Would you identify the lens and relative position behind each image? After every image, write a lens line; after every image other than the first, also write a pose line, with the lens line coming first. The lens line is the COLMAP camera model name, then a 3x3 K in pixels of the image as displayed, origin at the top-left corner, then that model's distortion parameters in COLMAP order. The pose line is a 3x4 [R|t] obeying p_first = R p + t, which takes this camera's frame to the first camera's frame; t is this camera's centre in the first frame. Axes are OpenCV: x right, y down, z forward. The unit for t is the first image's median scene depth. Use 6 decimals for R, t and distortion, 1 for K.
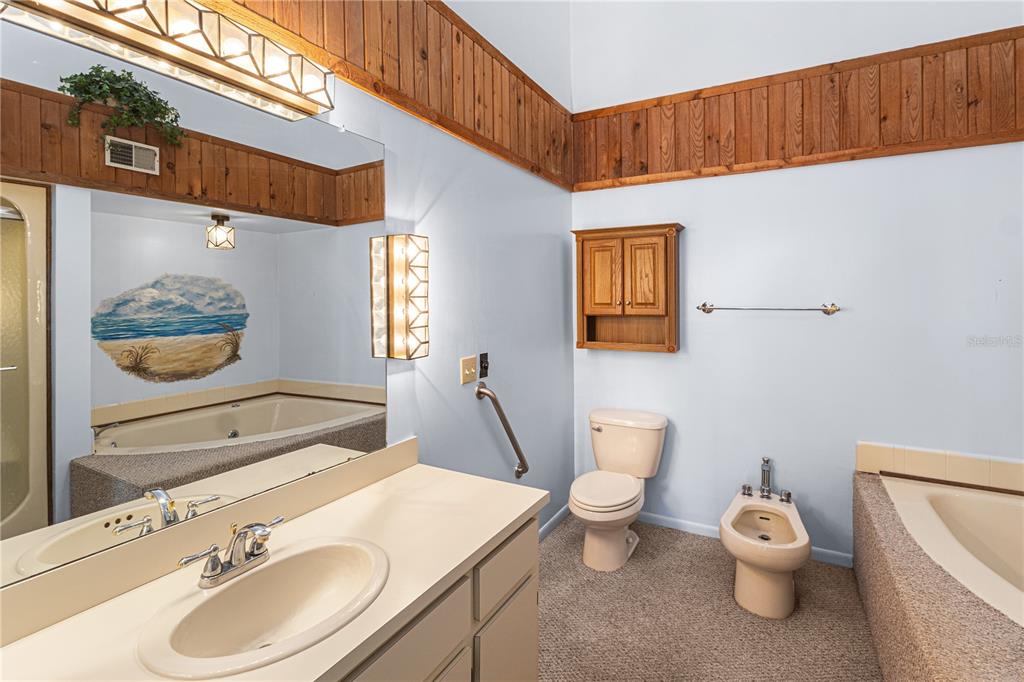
lens RADIAL K [[486.4, 0, 508.4], [0, 486.4, 303.0], [0, 0, 1]] dist [0.010838, 0.001500]
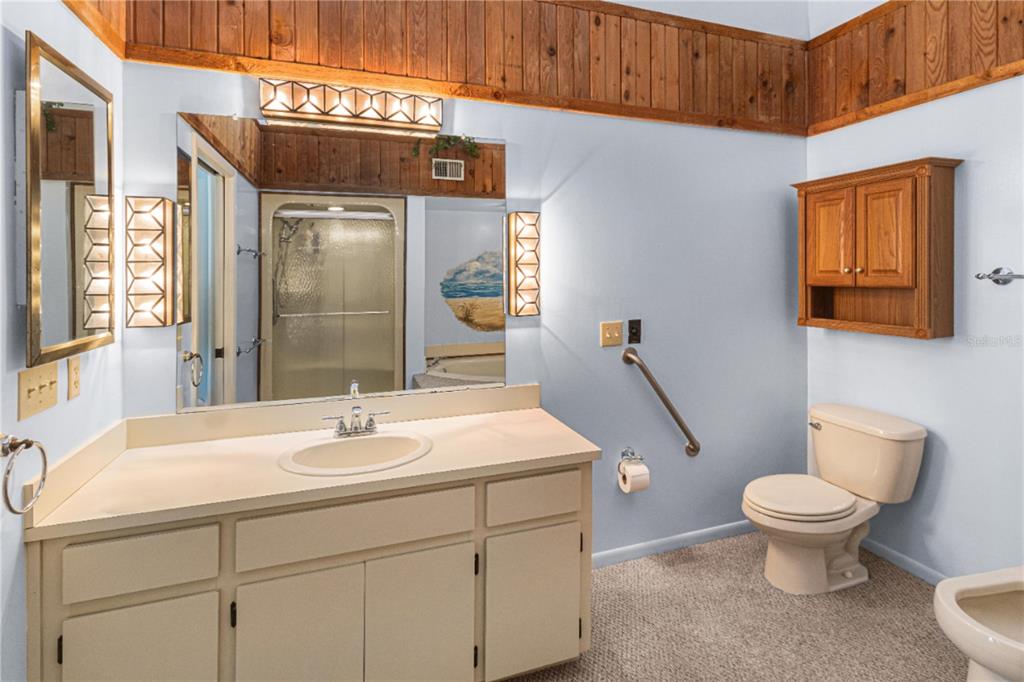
lens RADIAL K [[486.4, 0, 513.2], [0, 486.4, 276.6], [0, 0, 1]] dist [0.010838, 0.001500]
pose [[0.754020, 0.004167, -0.656838, 0.341559], [-0.001565, 0.999988, 0.004547, 0.007391], [0.656849, -0.002401, 0.754018, 0.054502]]
